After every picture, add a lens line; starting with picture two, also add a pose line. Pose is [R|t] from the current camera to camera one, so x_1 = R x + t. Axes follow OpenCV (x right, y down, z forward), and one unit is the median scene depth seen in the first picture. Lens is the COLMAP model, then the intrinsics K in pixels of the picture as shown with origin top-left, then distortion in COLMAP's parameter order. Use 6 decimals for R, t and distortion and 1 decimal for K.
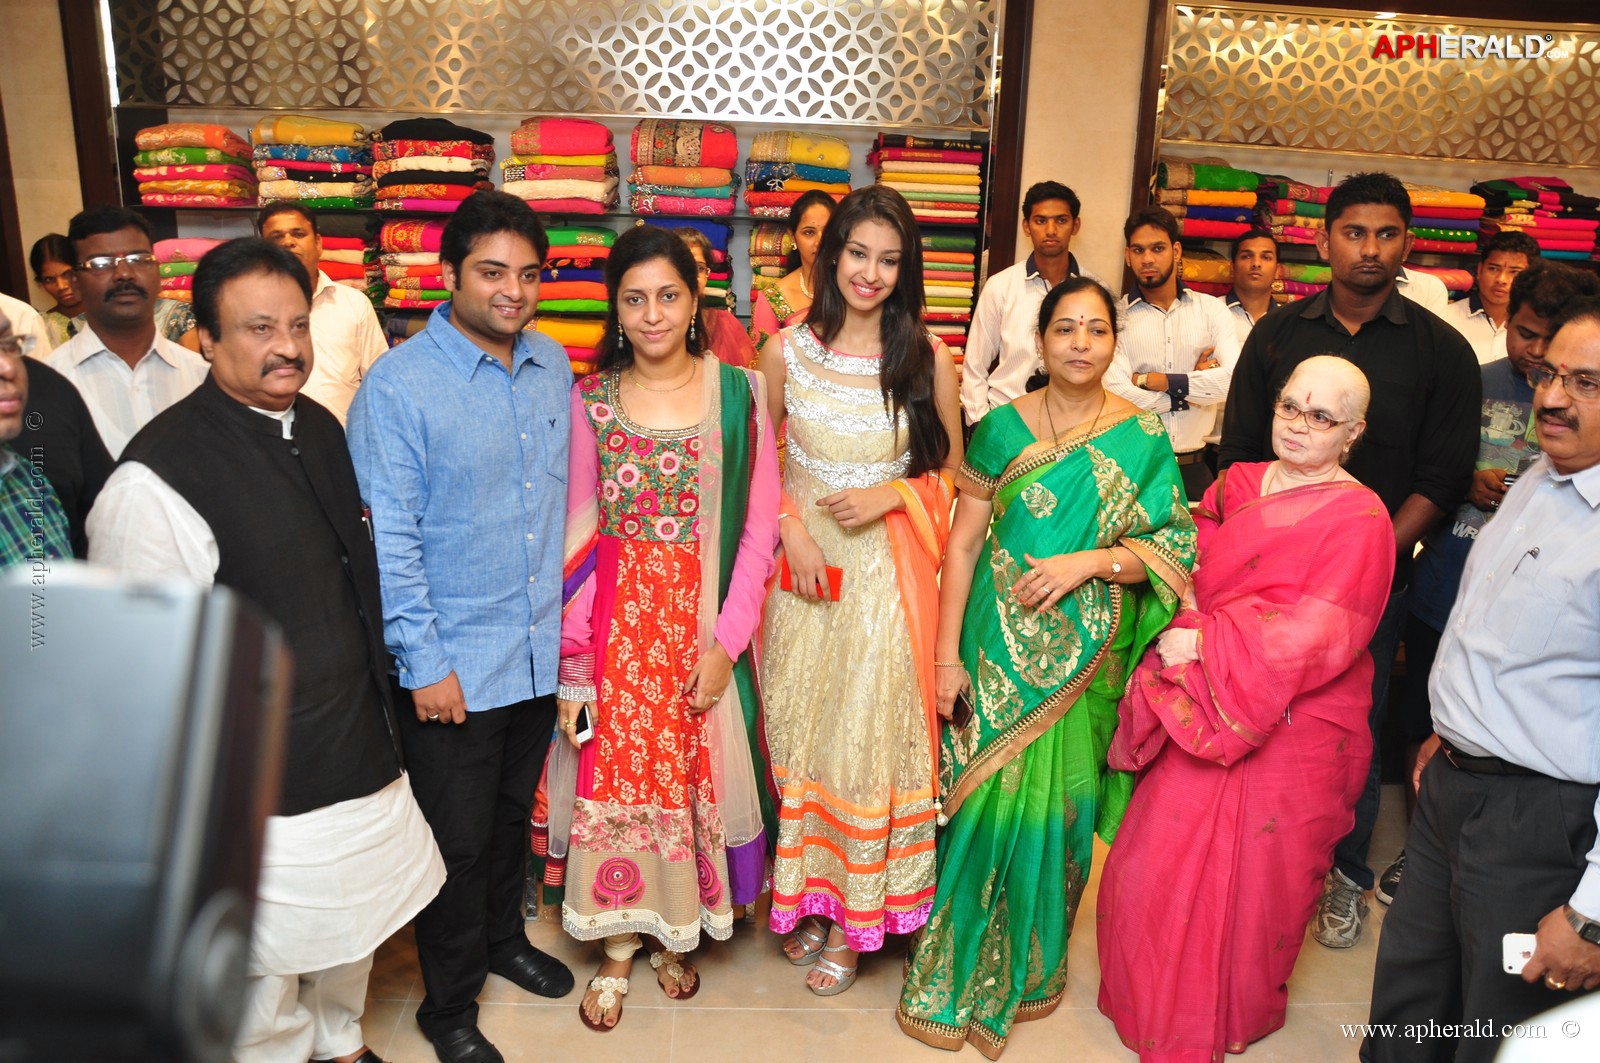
lens RADIAL K [[1256.1, 0, 800.0], [0, 1256.1, 531.5], [0, 0, 1]] dist [-0.172194, 0.114963]
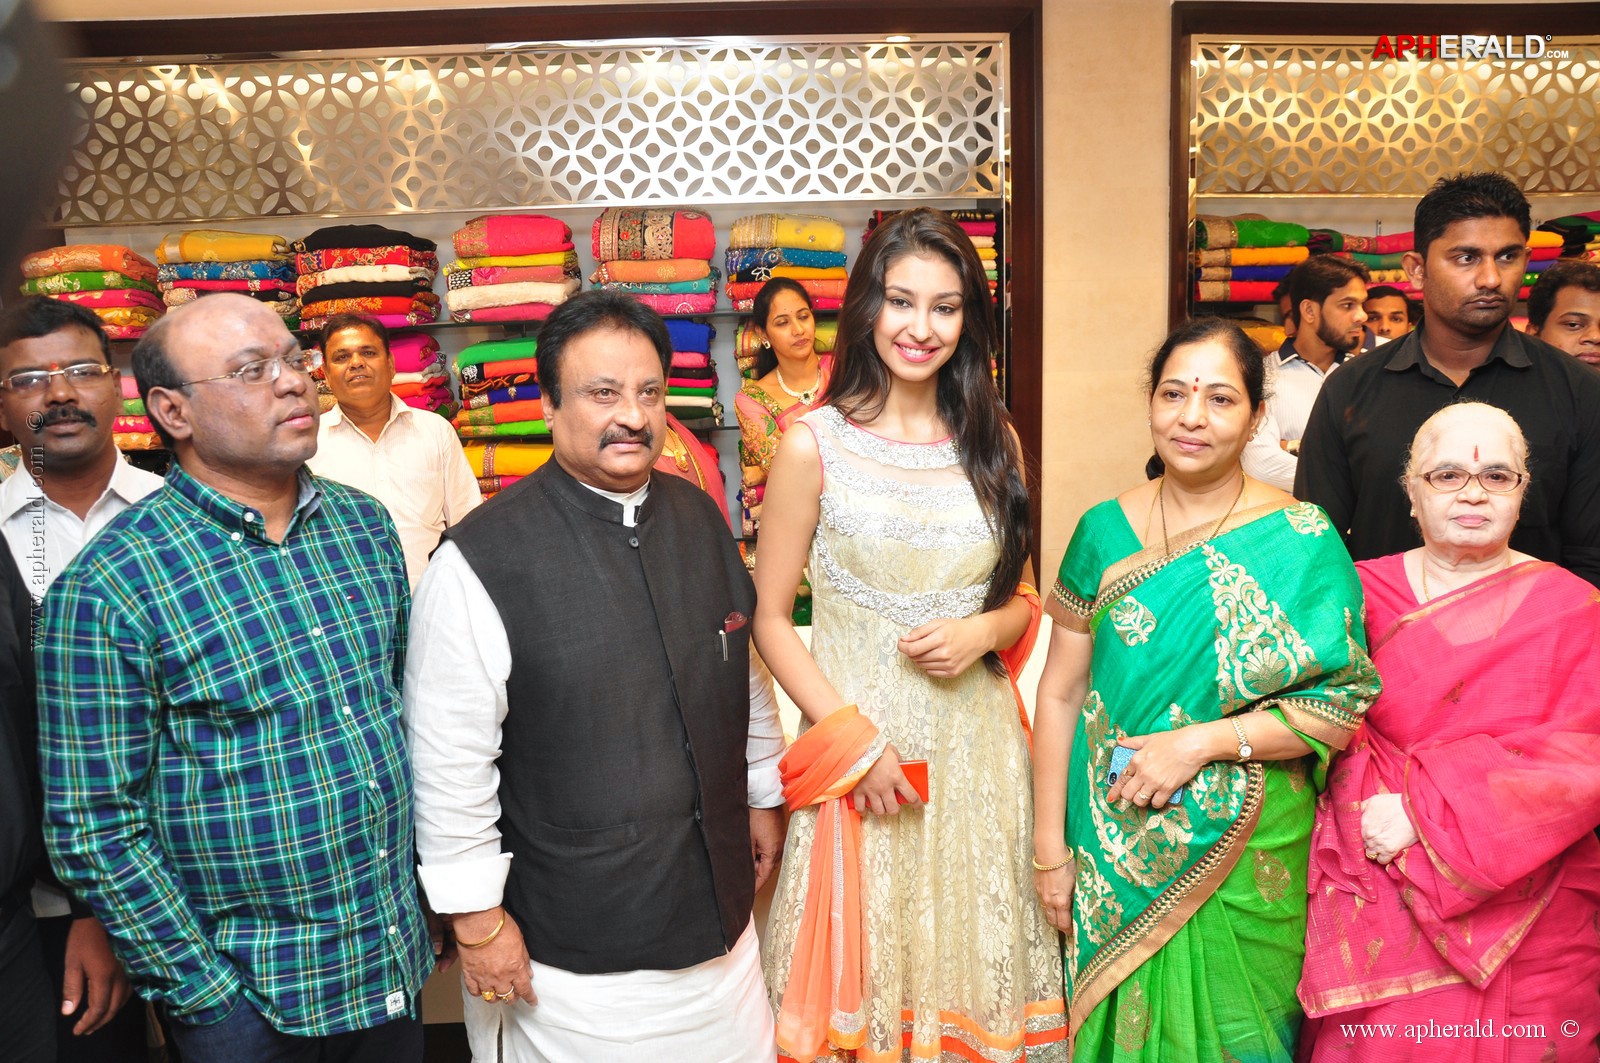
lens RADIAL K [[1256.1, 0, 800.0], [0, 1256.1, 531.5], [0, 0, 1]] dist [-0.172194, 0.114963]
pose [[0.997666, -0.067714, 0.008774, -0.012950], [0.068249, 0.992811, -0.098331, -0.013642], [-0.002053, 0.098700, 0.995115, 0.153930]]
